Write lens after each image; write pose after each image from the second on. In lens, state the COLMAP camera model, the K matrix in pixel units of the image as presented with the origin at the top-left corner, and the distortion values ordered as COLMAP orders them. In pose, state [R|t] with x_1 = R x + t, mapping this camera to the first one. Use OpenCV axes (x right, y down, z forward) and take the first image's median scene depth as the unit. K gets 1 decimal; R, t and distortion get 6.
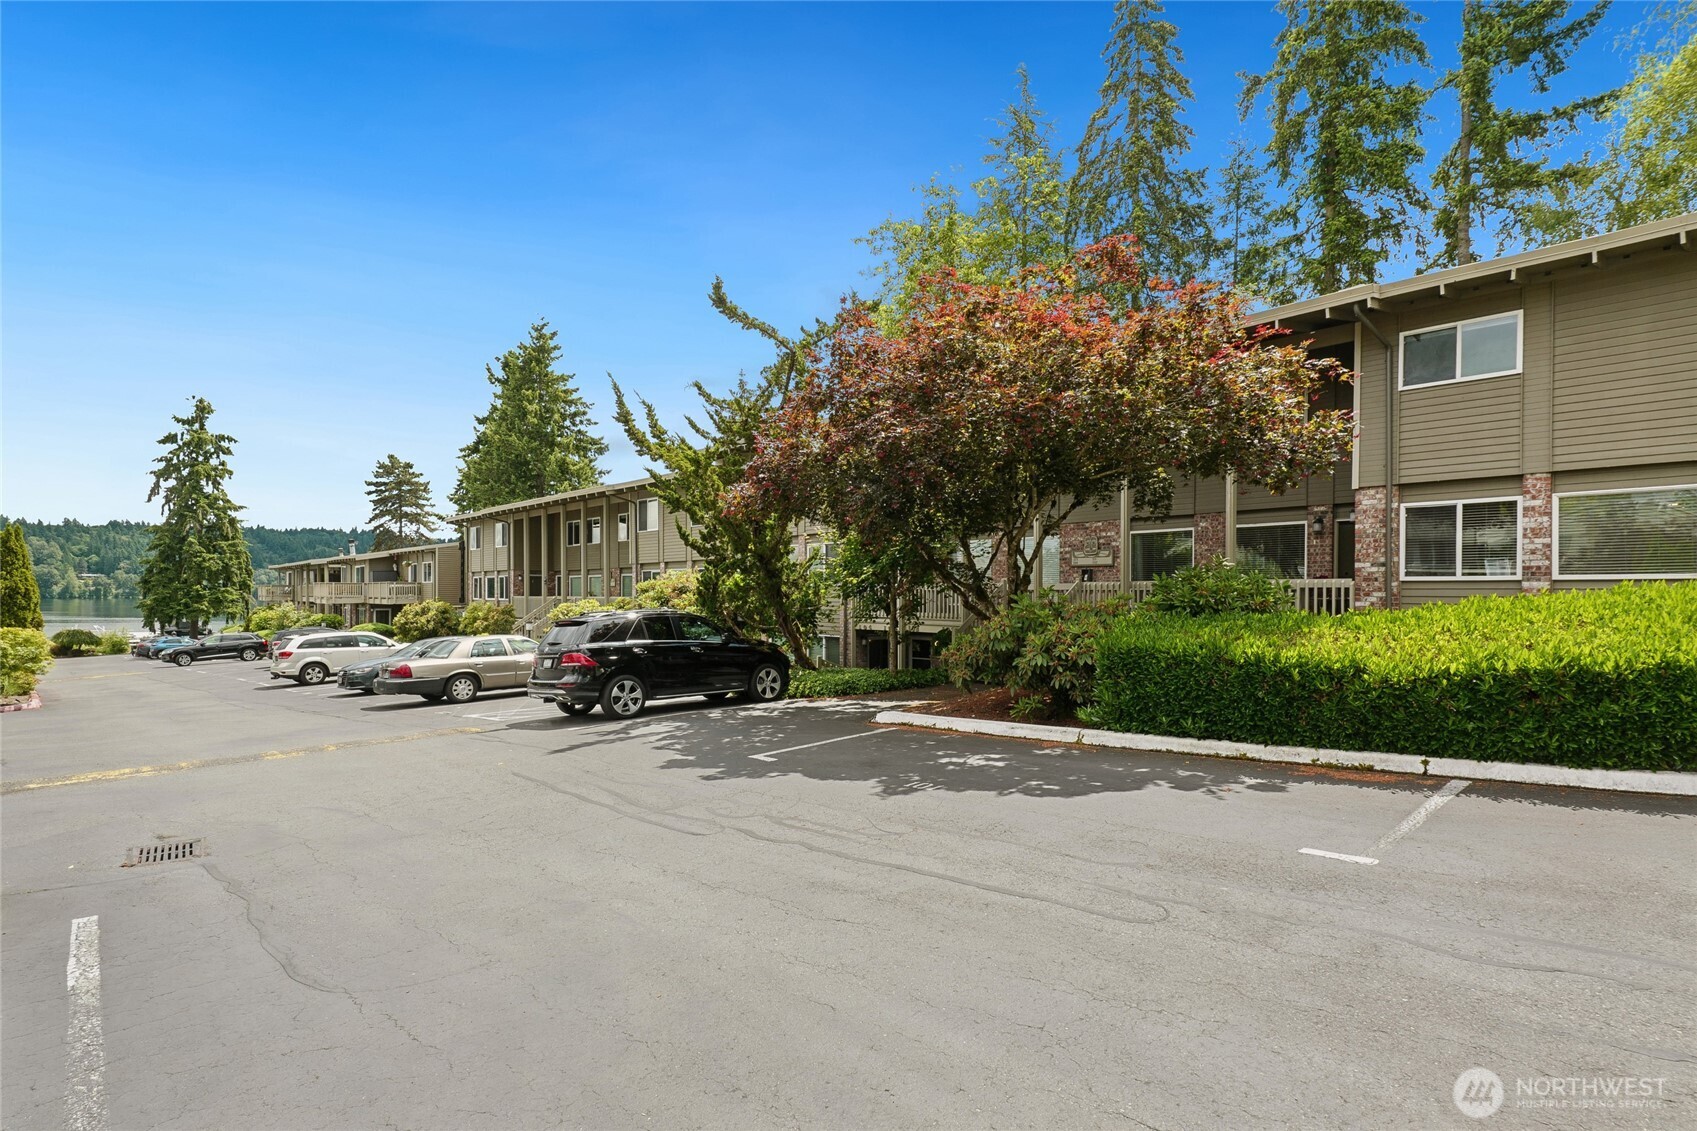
lens RADIAL K [[828.8, 0, 831.2], [0, 828.8, 570.4], [0, 0, 1]] dist [0.021217, -0.009617]
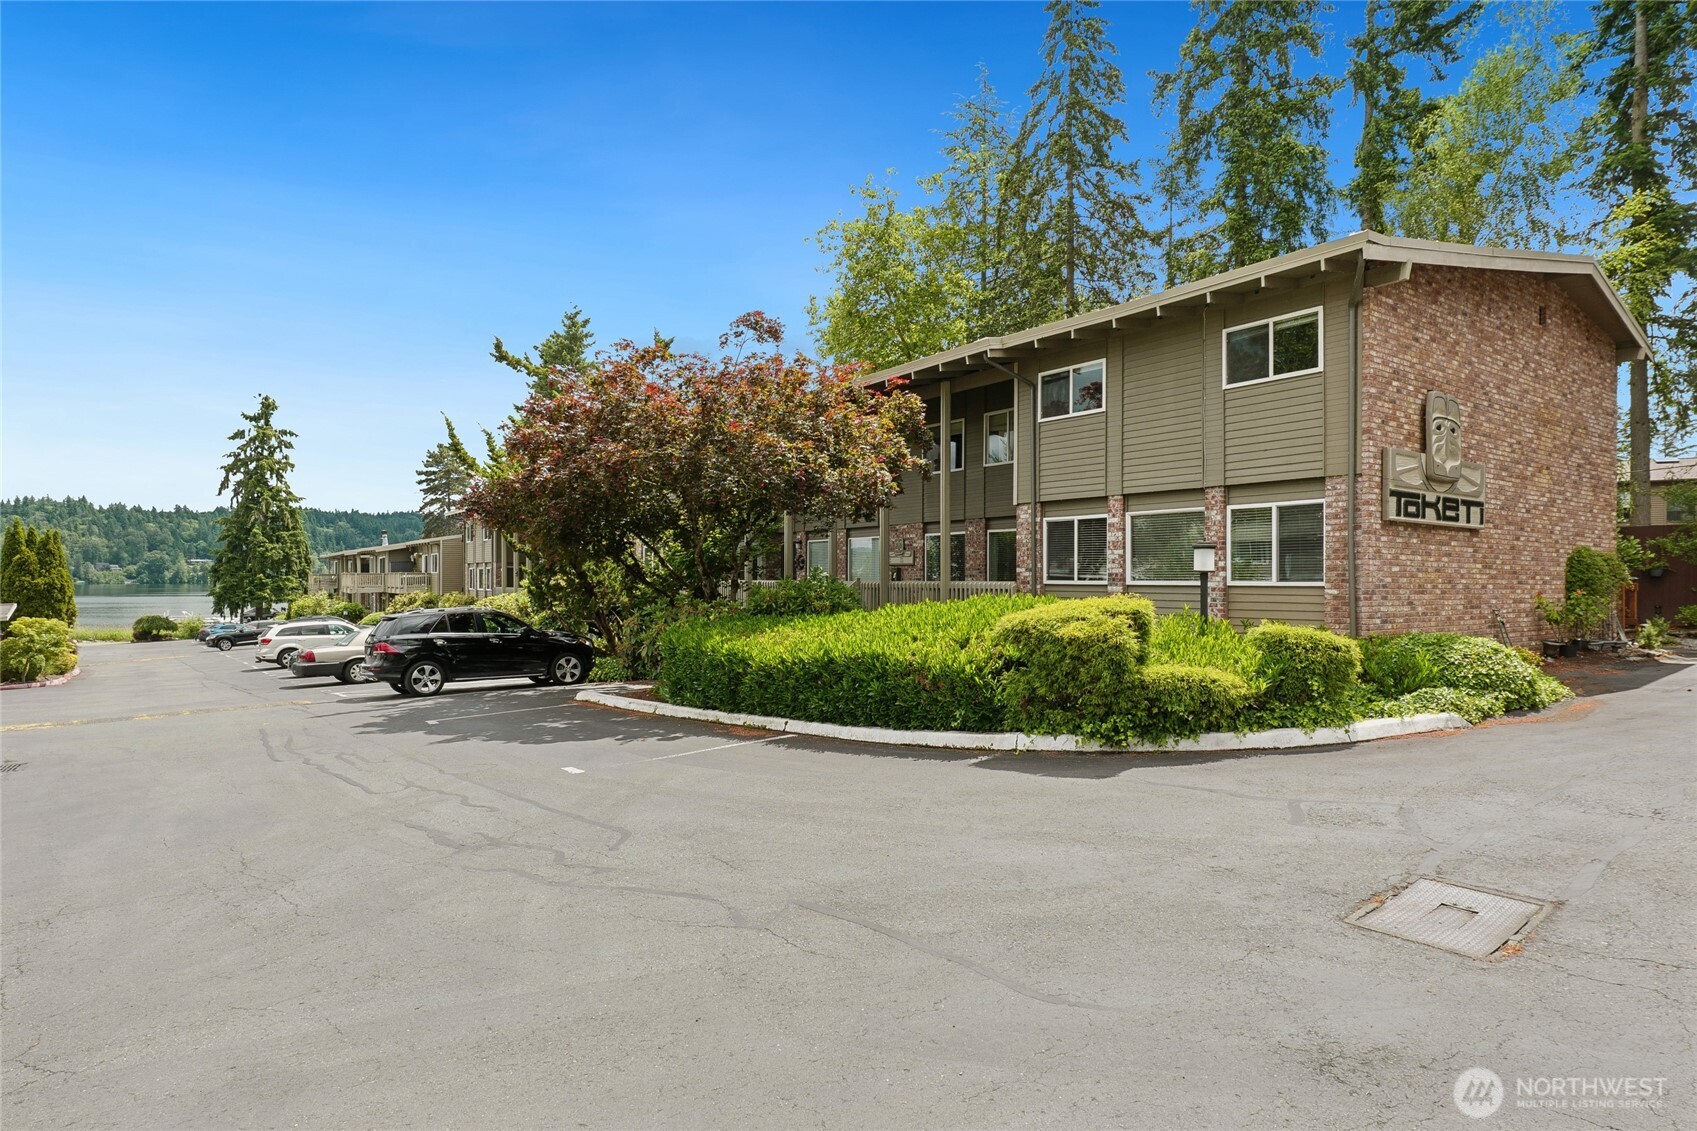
lens RADIAL K [[900.3, 0, 831.1], [0, 900.3, 539.6], [0, 0, 1]] dist [-0.008021, 0.003738]
pose [[0.993868, -0.007845, -0.110293, 0.083035], [0.006377, 0.999886, -0.013662, -0.005484], [0.110387, 0.012875, 0.993805, -0.044777]]
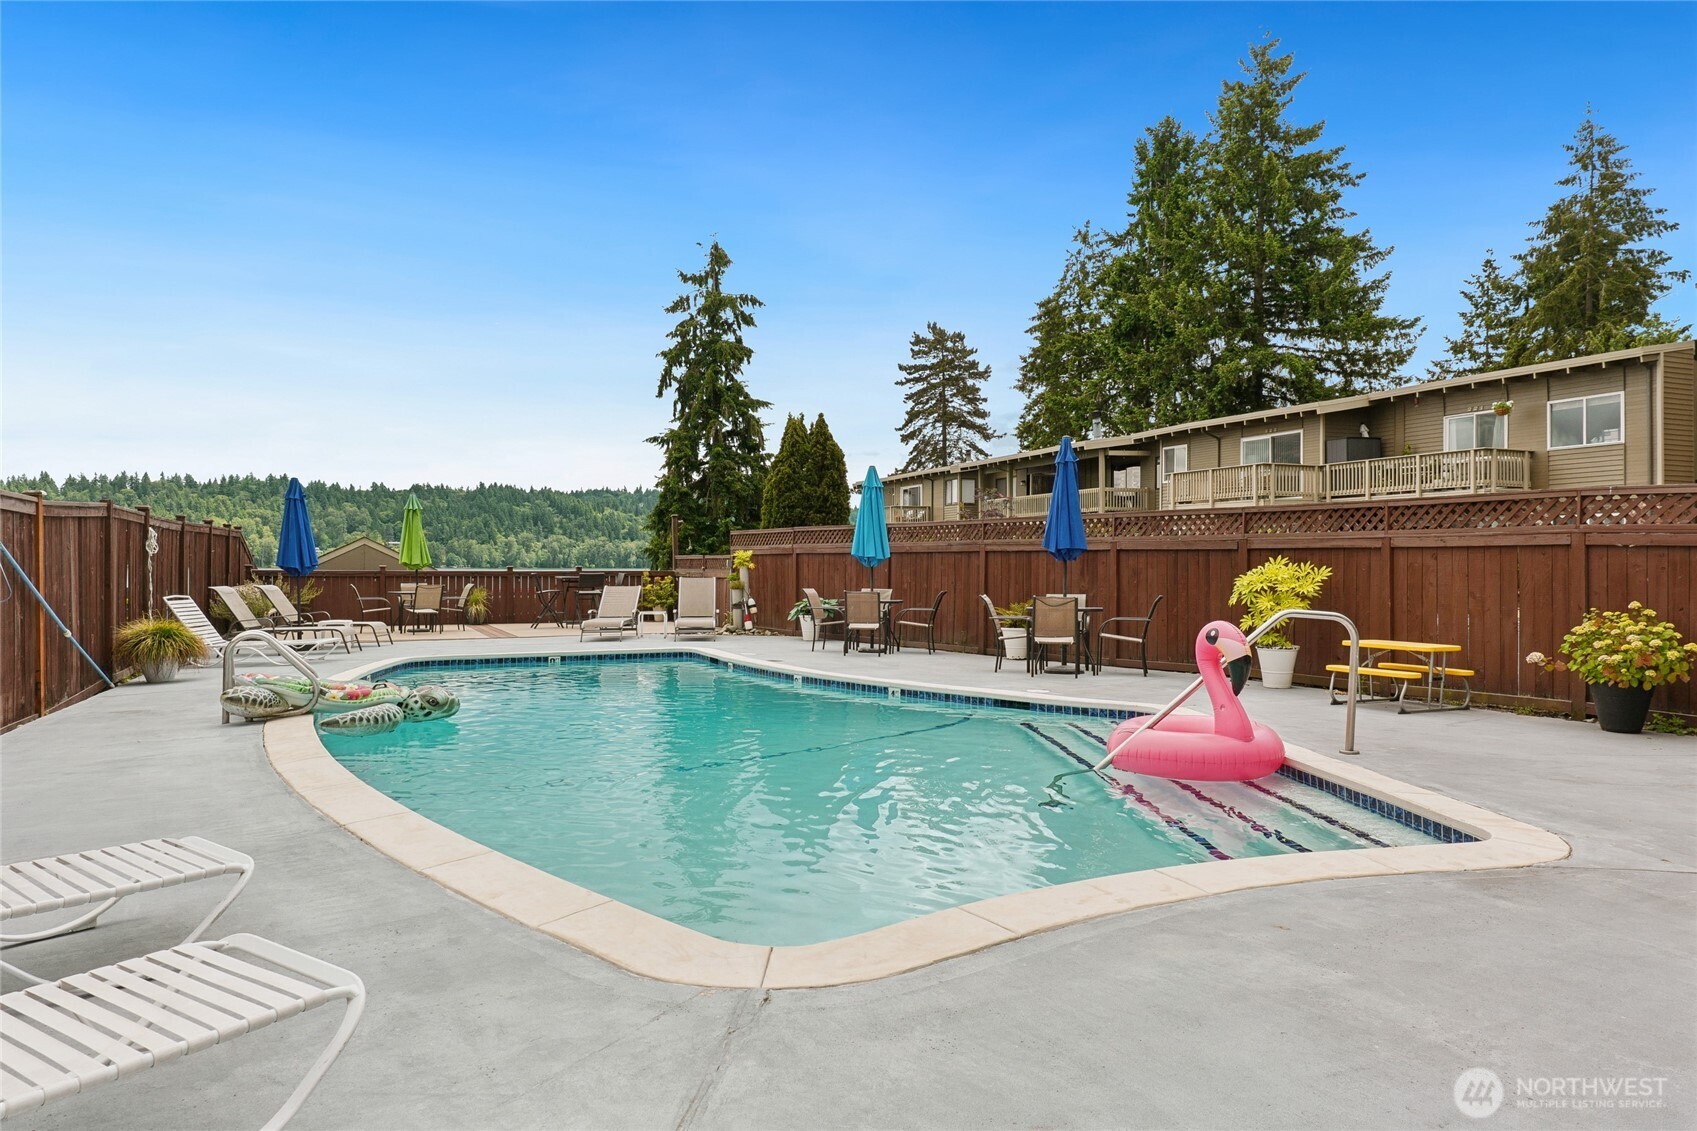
lens RADIAL K [[1104.7, 0, 842.9], [0, 1104.7, 559.9], [0, 0, 1]] dist [0.023809, -0.004385]
pose [[0.943186, -0.000623, -0.332266, -0.393377], [0.008631, 0.999707, 0.022626, 0.034690], [0.332154, -0.024208, 0.942914, 0.200316]]
